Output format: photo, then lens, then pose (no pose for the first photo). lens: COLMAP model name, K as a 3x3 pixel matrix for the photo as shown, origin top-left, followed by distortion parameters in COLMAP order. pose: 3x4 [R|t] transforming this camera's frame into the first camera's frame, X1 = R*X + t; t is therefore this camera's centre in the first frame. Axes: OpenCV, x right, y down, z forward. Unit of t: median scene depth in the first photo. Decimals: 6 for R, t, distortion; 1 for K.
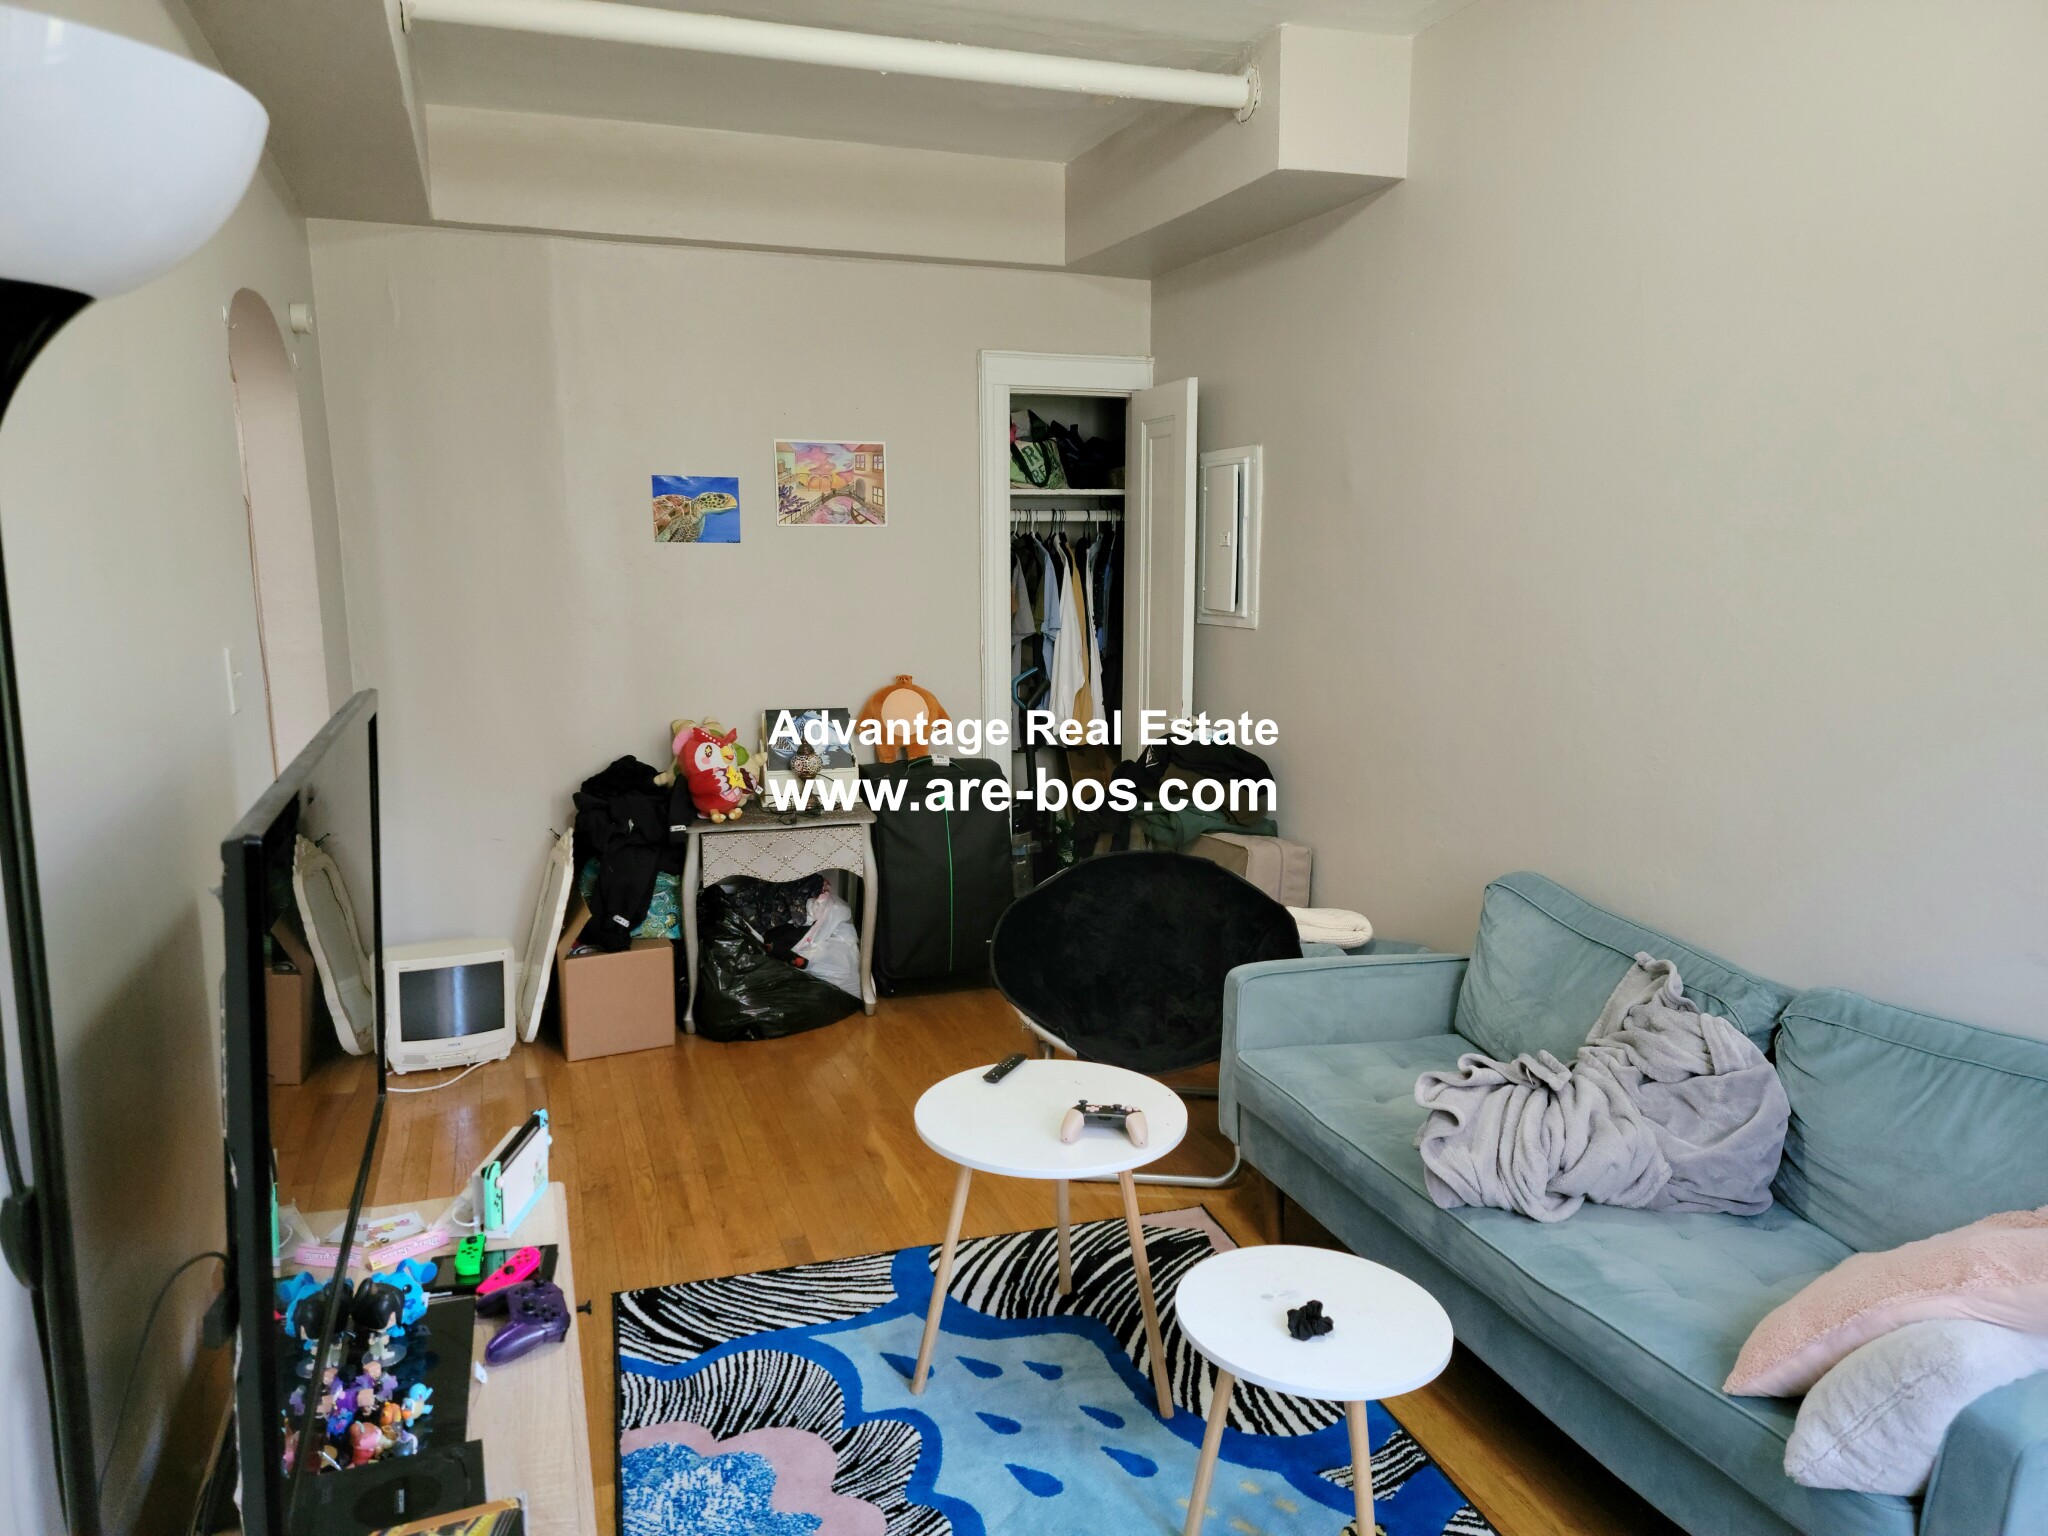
lens RADIAL K [[1409.1, 0, 1024.0], [0, 1409.1, 768.0], [0, 0, 1]] dist [0.098844, -0.077544]
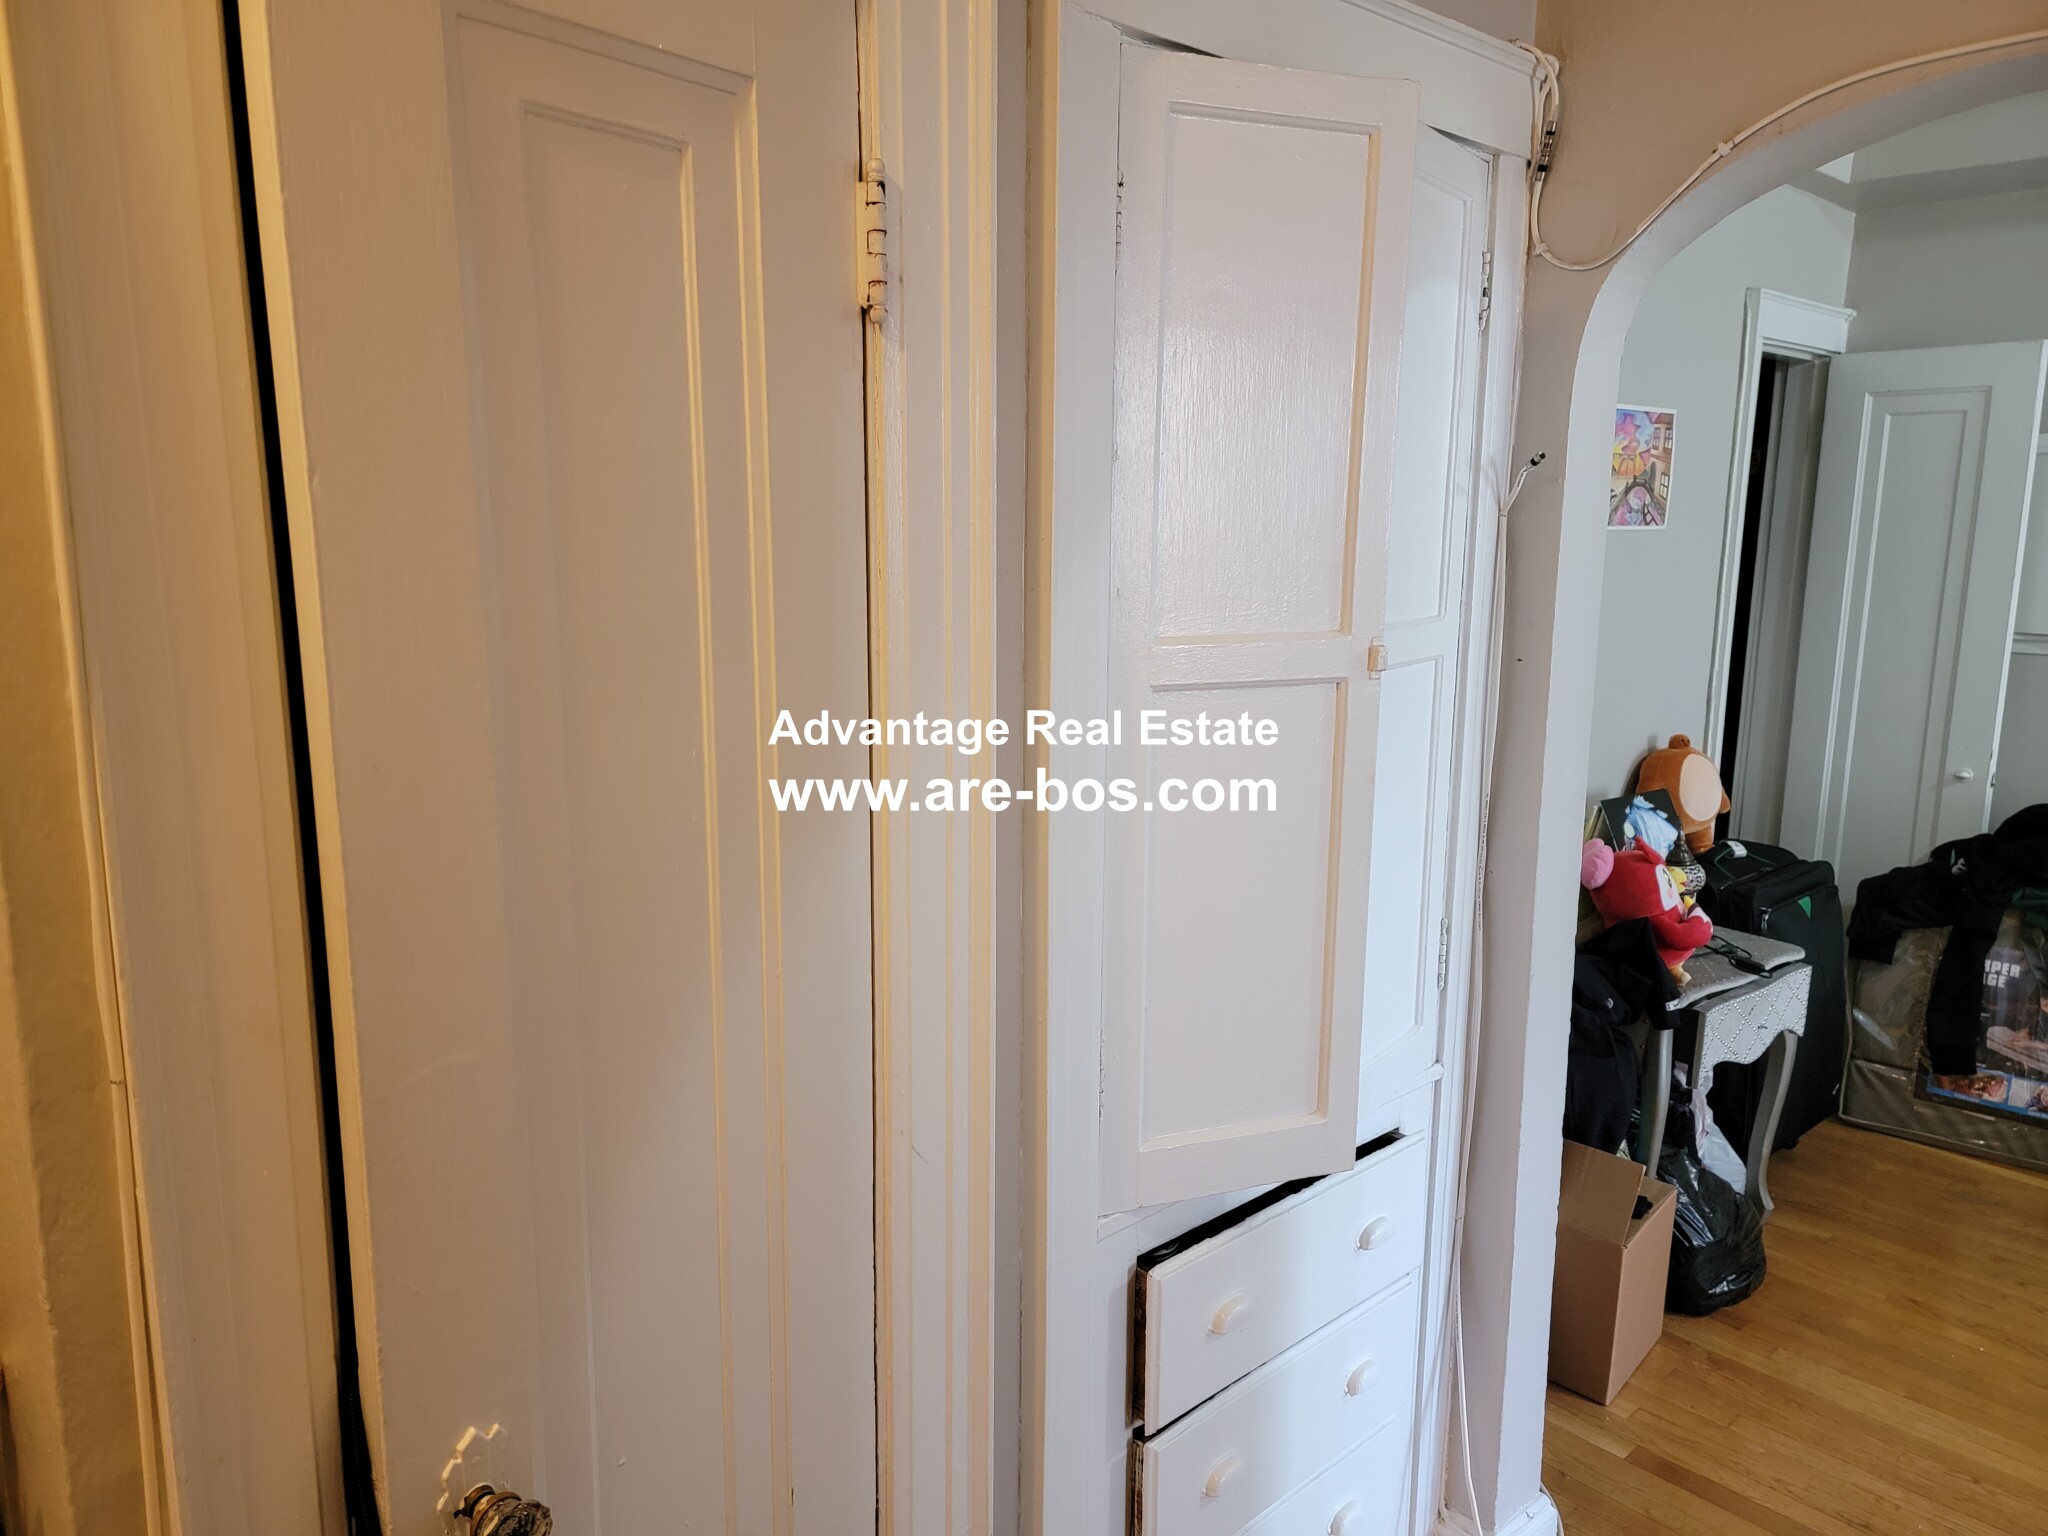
lens RADIAL K [[1409.1, 0, 1024.0], [0, 1409.1, 768.0], [0, 0, 1]] dist [0.098844, -0.077544]
pose [[0.921850, -0.057290, 0.383288, -0.698702], [0.048501, 0.998292, 0.032563, -0.091768], [-0.384499, -0.011429, 0.923055, 0.465542]]
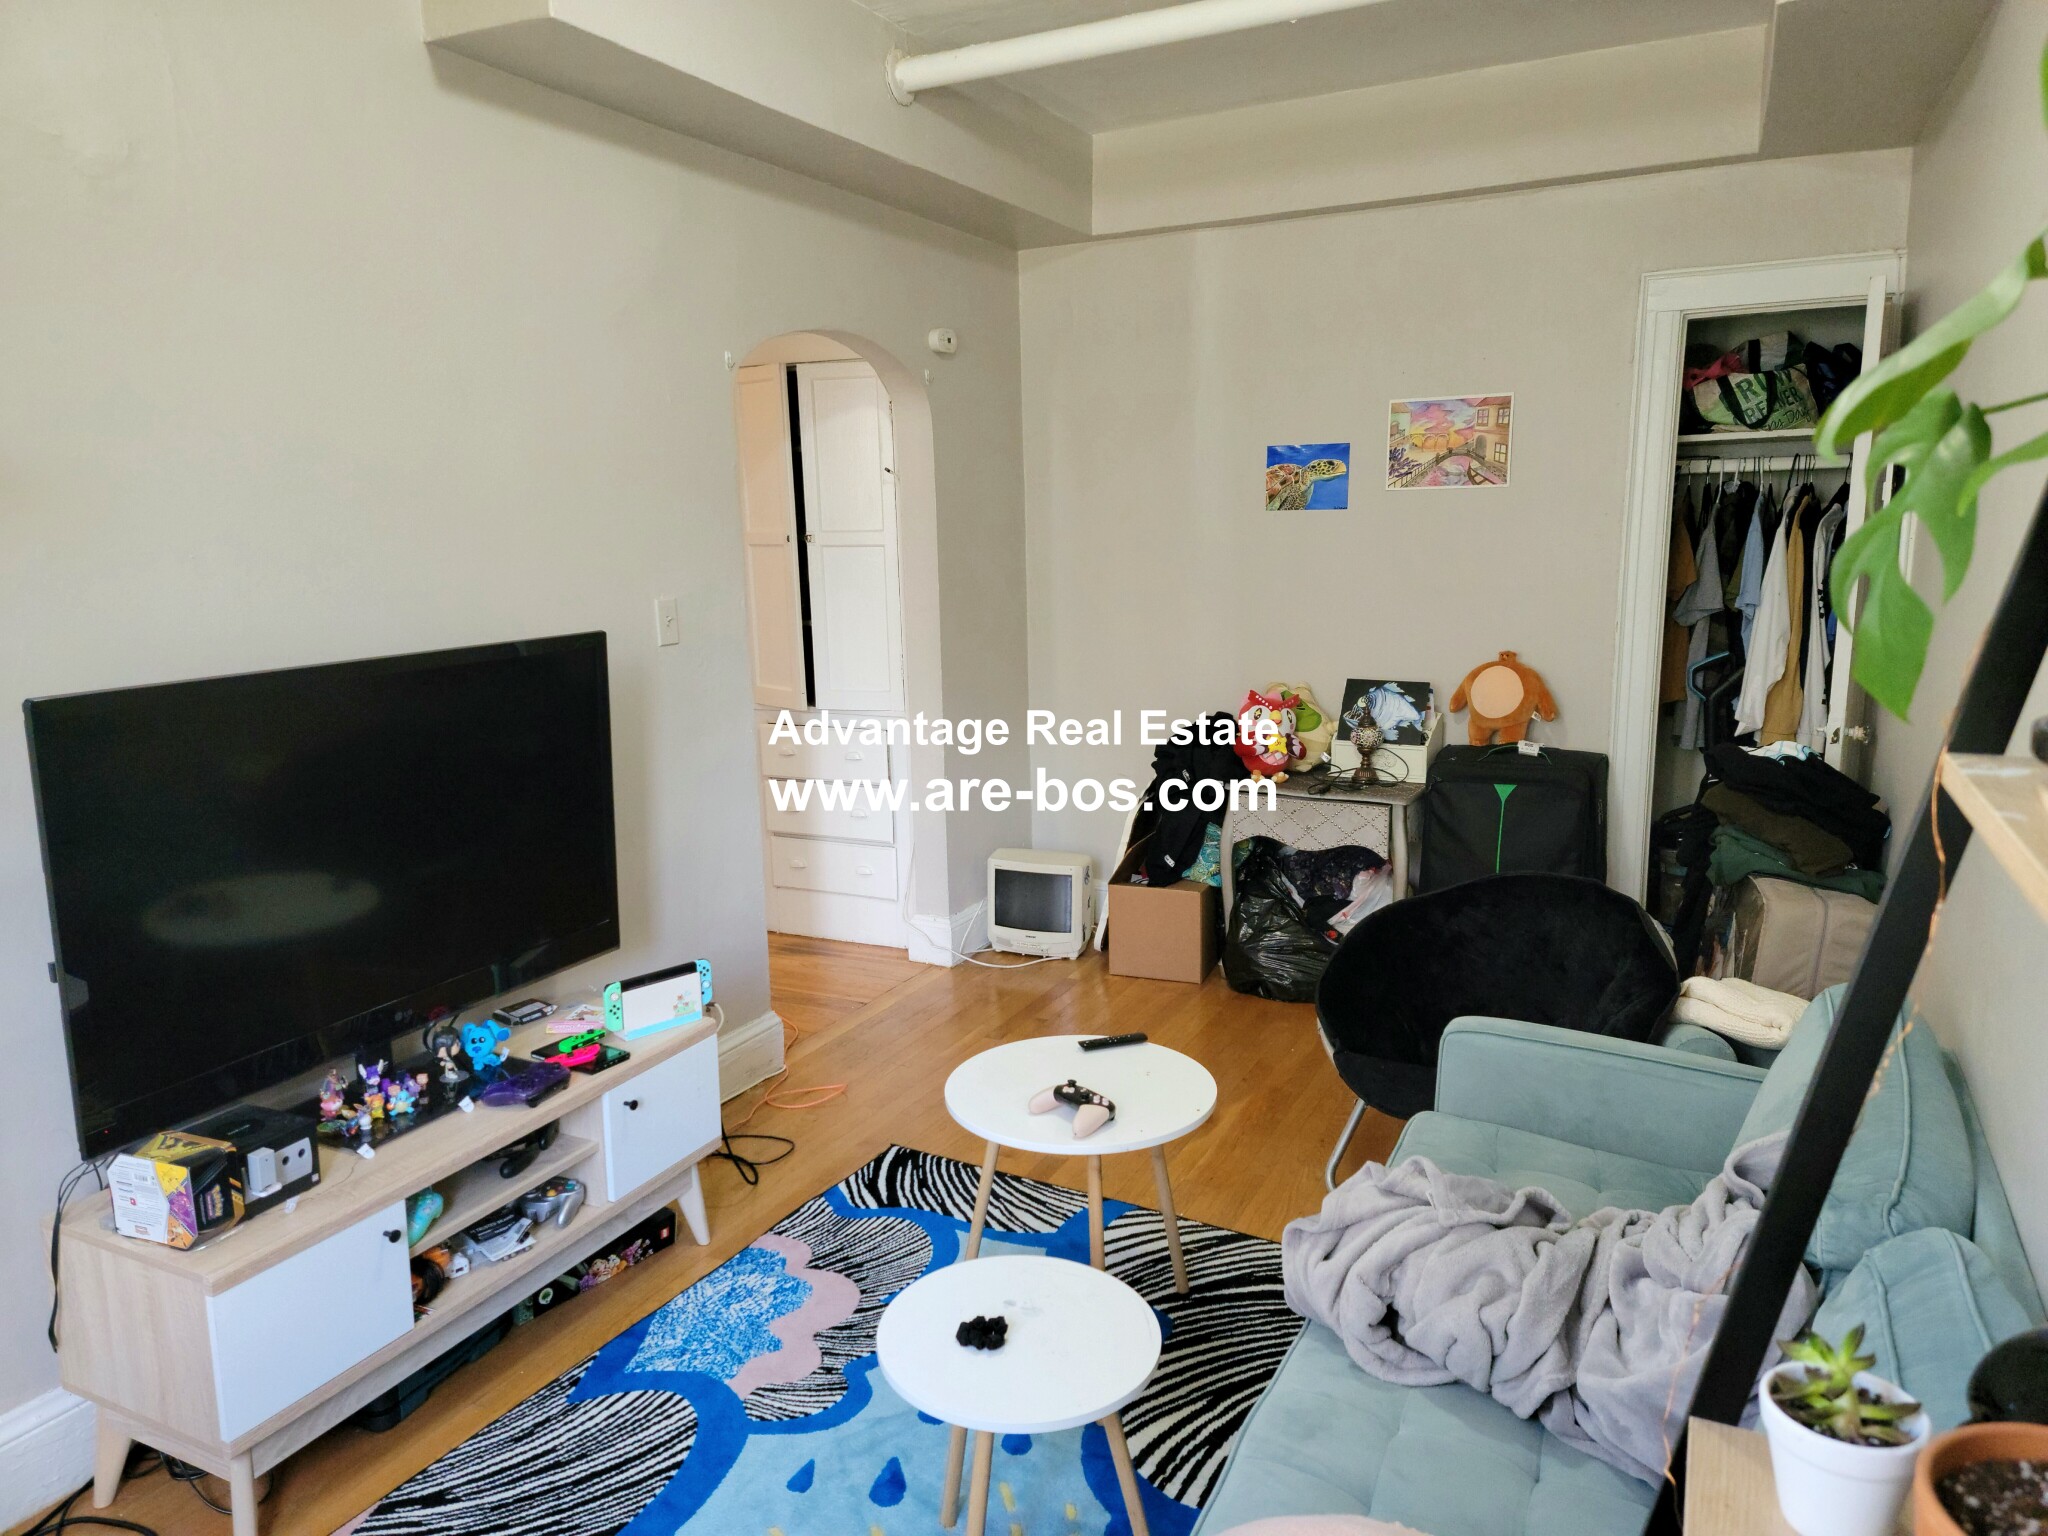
lens RADIAL K [[1409.1, 0, 1024.0], [0, 1409.1, 768.0], [0, 0, 1]] dist [0.098844, -0.077544]
pose [[0.689879, 0.118808, -0.714109, 0.373395], [-0.096269, 0.992736, 0.072161, -0.028408], [0.717495, 0.018965, 0.696305, 0.146853]]
